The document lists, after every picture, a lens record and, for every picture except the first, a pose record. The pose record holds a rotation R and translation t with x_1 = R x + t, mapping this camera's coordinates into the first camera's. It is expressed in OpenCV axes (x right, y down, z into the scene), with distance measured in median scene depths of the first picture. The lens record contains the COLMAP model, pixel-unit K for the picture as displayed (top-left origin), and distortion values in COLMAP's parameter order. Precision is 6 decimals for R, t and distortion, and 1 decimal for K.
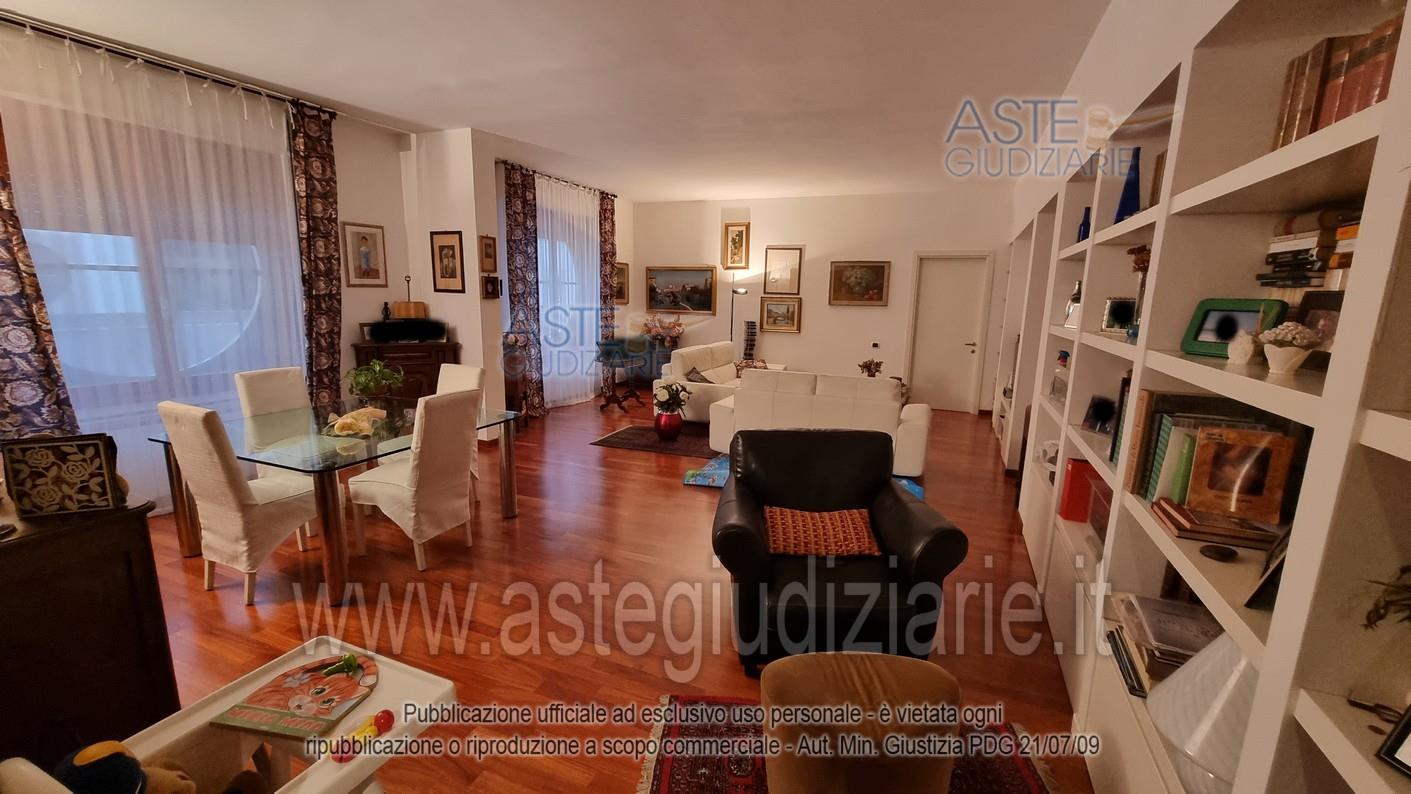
lens RADIAL K [[572.9, 0, 706.8], [0, 572.9, 396.0], [0, 0, 1]] dist [-0.000611, -0.000204]
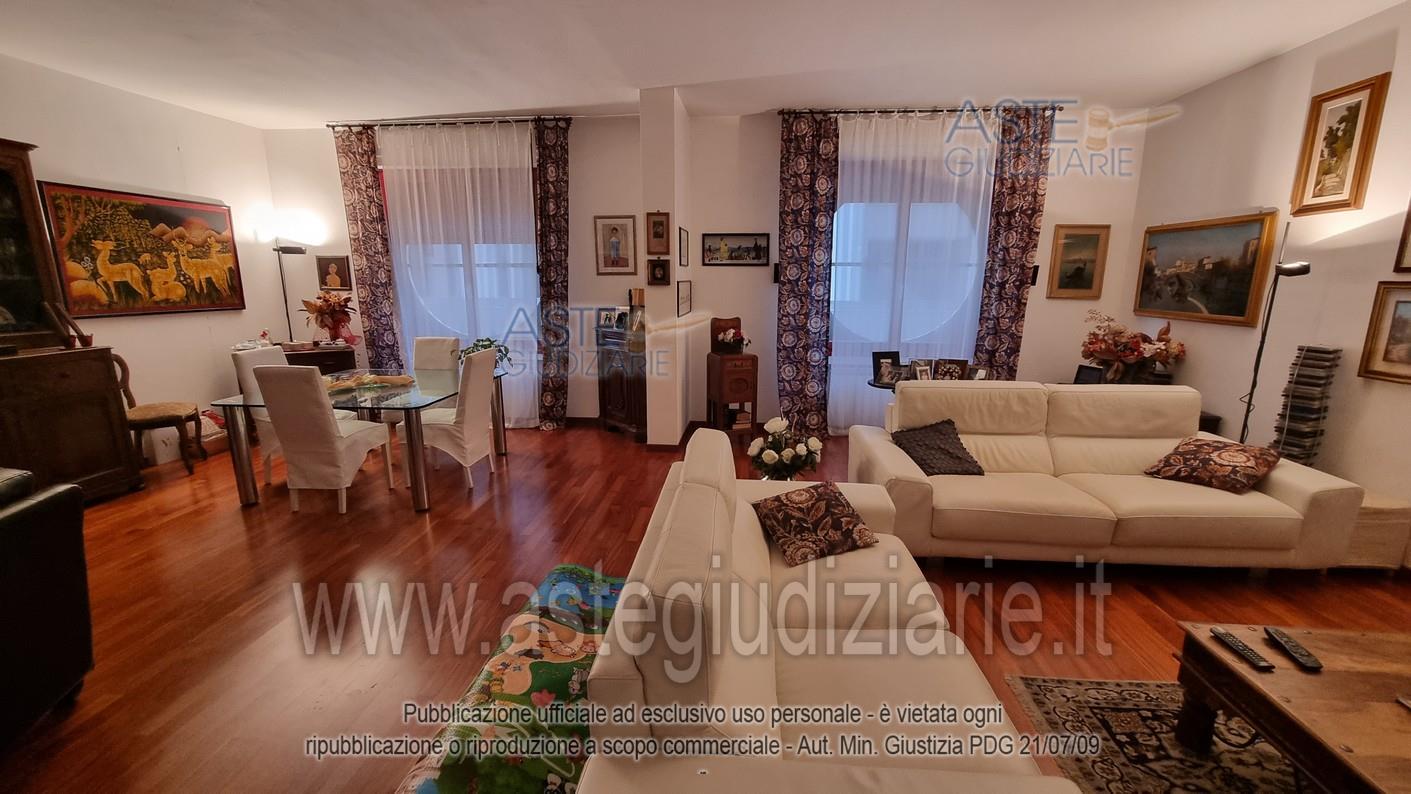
lens RADIAL K [[572.9, 0, 703.9], [0, 572.9, 401.6], [0, 0, 1]] dist [-0.000611, -0.000204]
pose [[0.316529, 0.179587, -0.931428, 0.327260], [-0.165081, 0.977360, 0.132343, -0.083066], [0.934108, 0.111870, 0.339009, 0.530722]]
